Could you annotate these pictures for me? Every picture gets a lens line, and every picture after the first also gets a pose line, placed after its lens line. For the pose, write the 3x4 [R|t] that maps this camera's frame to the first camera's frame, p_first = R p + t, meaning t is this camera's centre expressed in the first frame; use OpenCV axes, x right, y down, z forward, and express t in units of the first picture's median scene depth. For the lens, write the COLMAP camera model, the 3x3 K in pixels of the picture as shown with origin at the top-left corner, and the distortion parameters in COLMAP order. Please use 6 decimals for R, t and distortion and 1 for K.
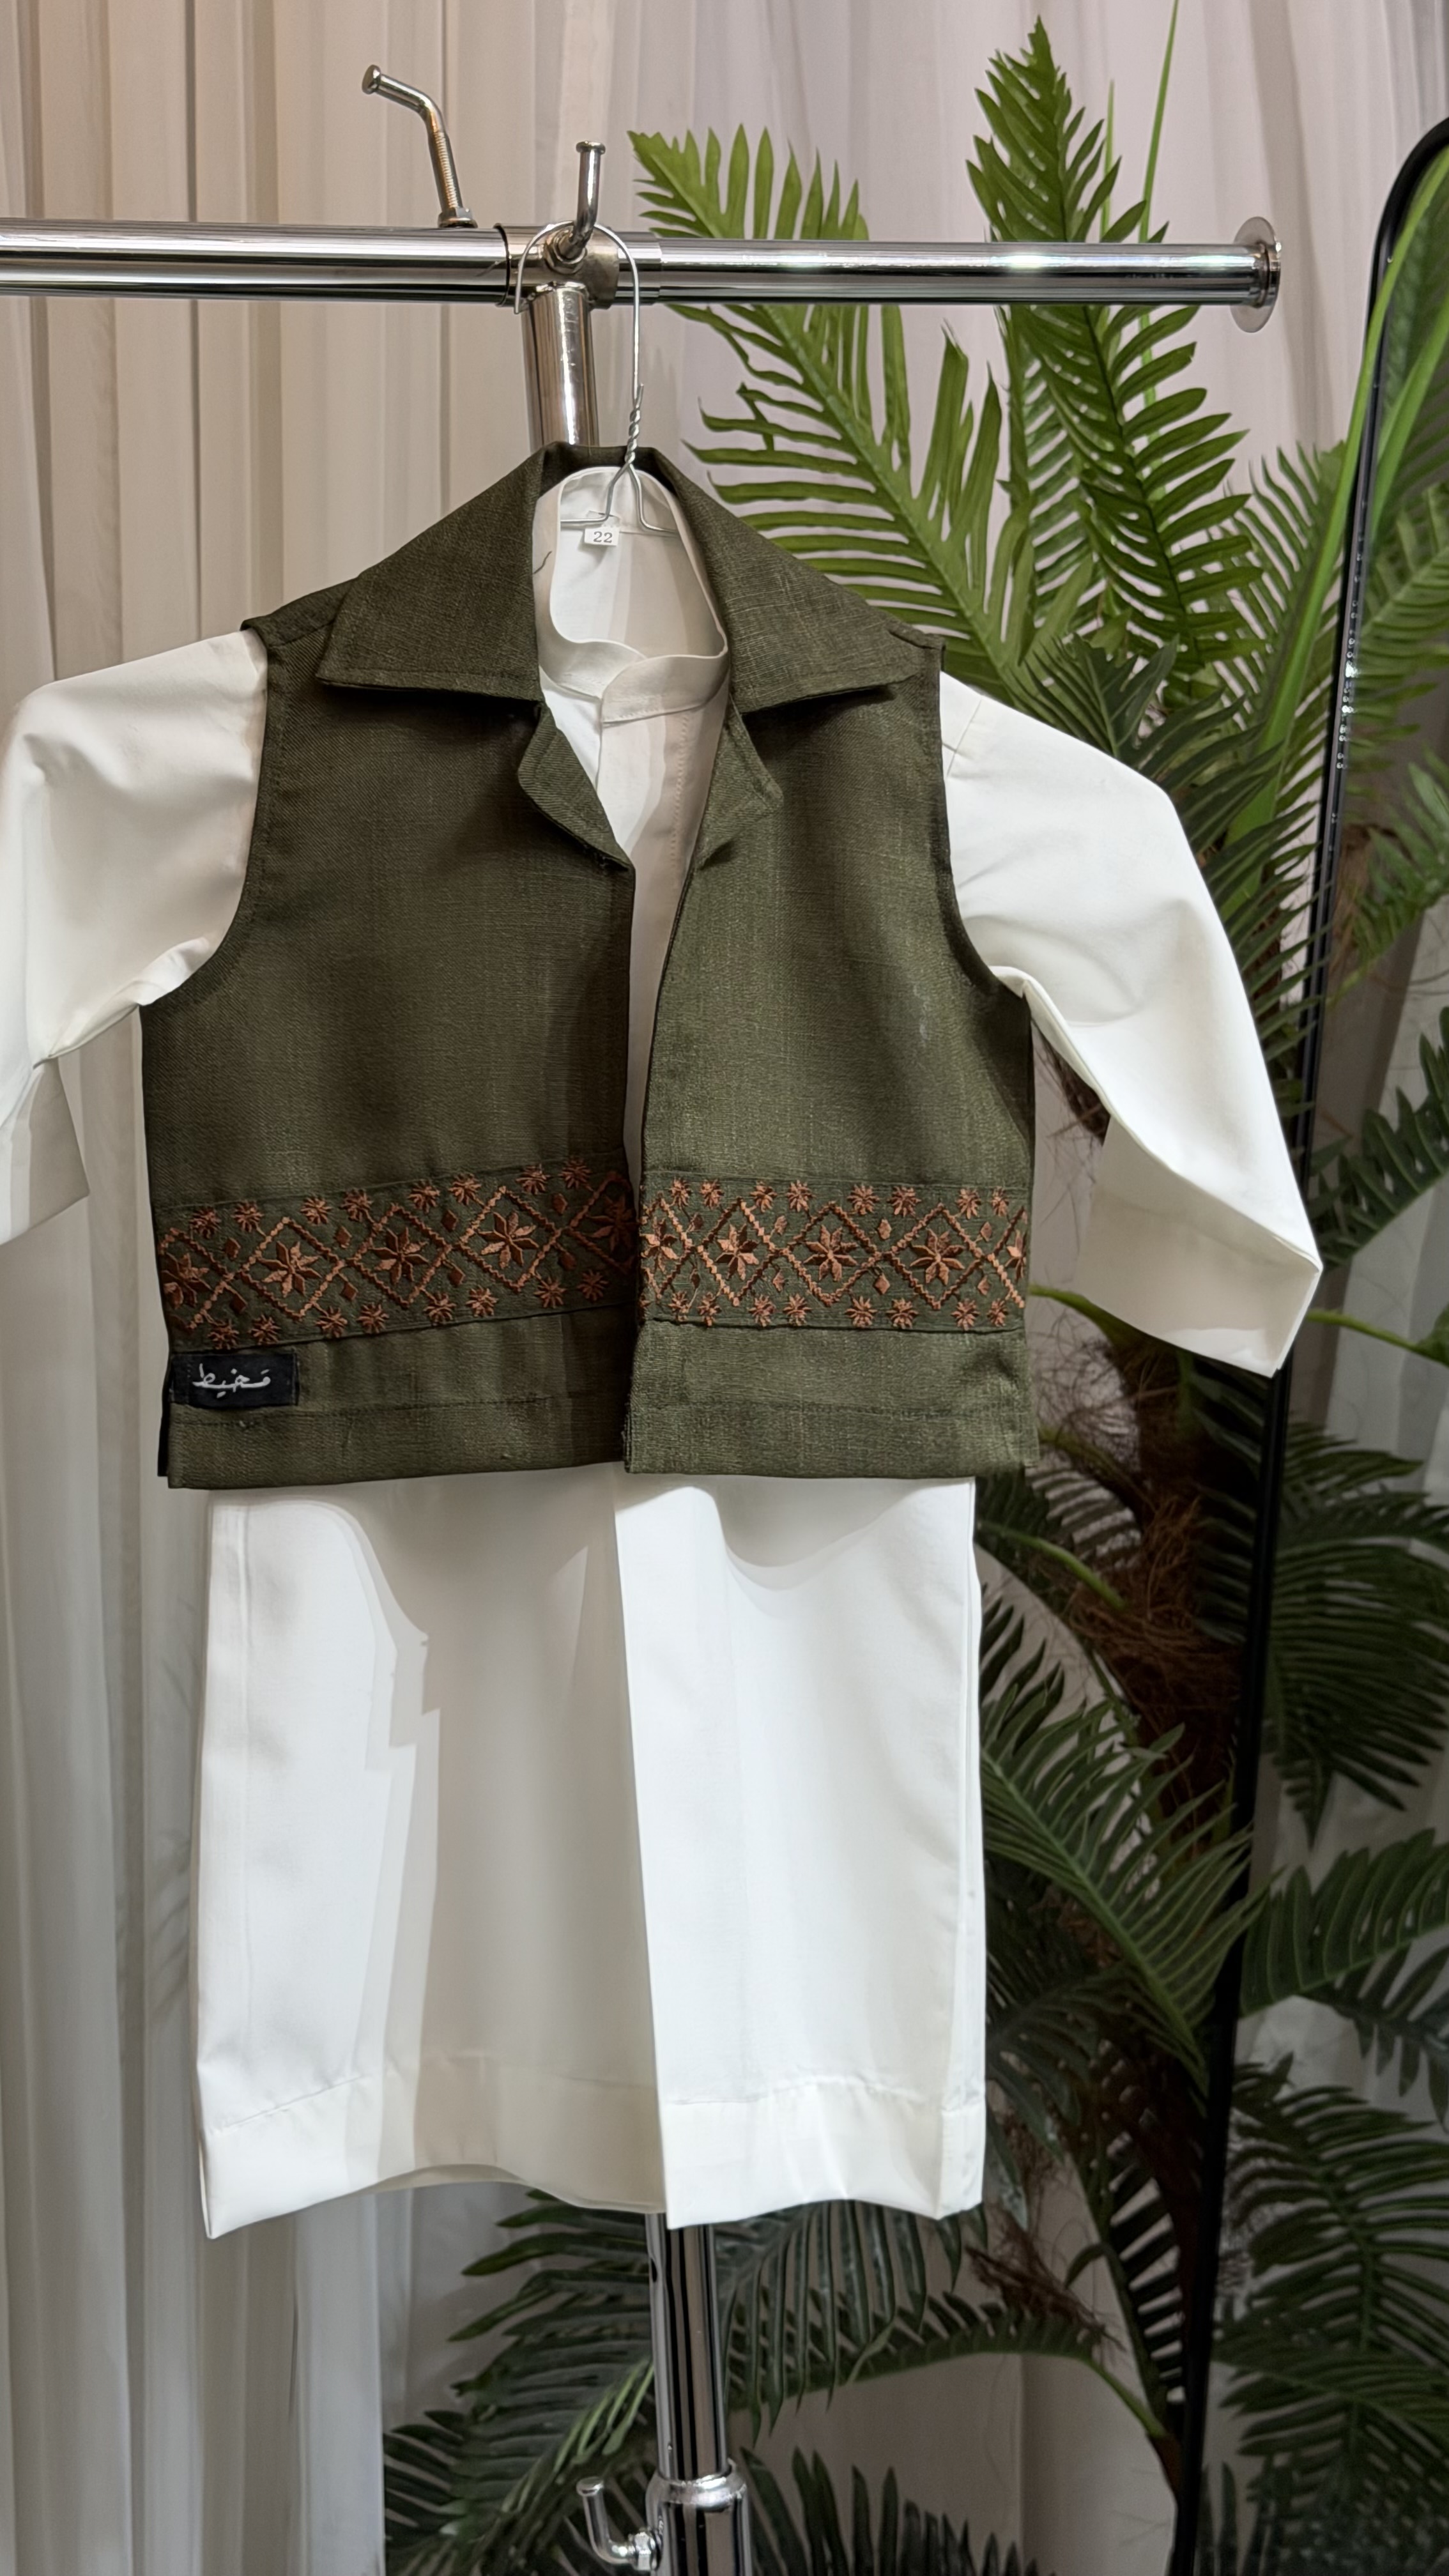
lens RADIAL K [[3589.9, 0, 694.3], [0, 3589.9, 1327.5], [0, 0, 1]] dist [0.081825, 0.000000]
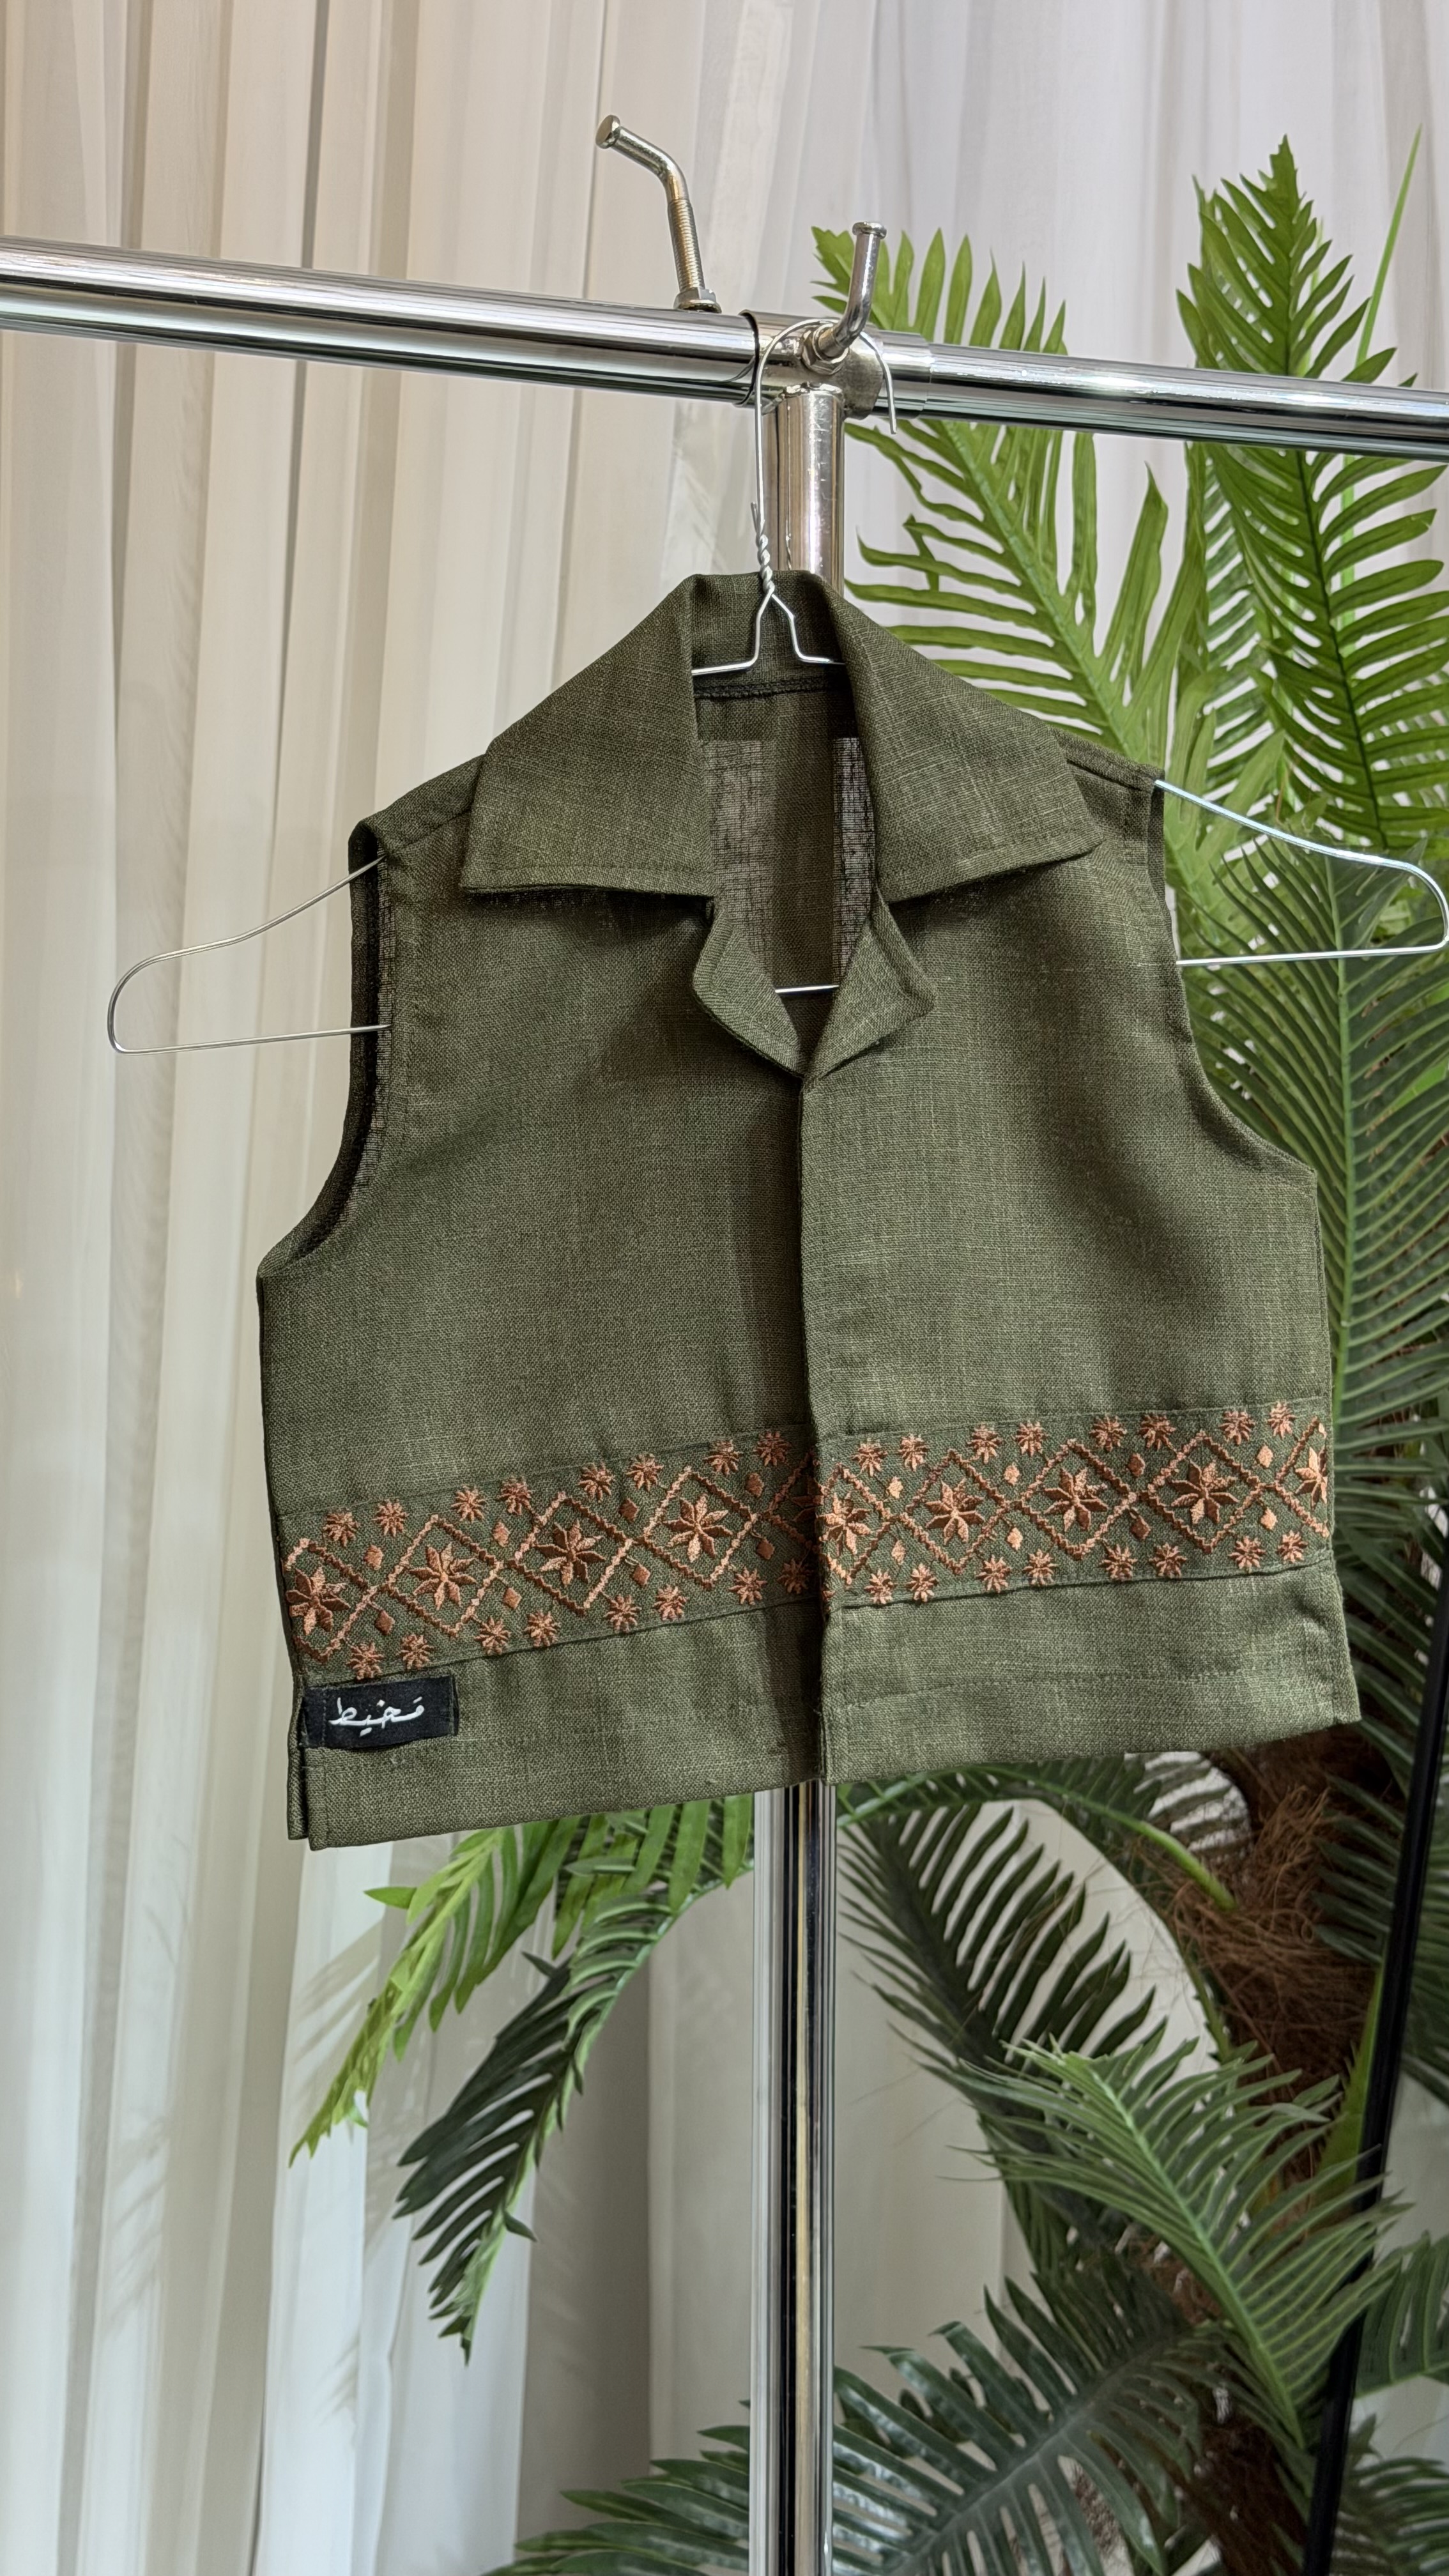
lens RADIAL K [[3589.9, 0, 726.1], [0, 3589.9, 1282.8], [0, 0, 1]] dist [0.081825, 0.000000]
pose [[0.996712, 0.069331, 0.041943, -0.056952], [-0.067419, 0.996691, -0.045412, -0.028682], [-0.044952, 0.042435, 0.998087, 0.120615]]
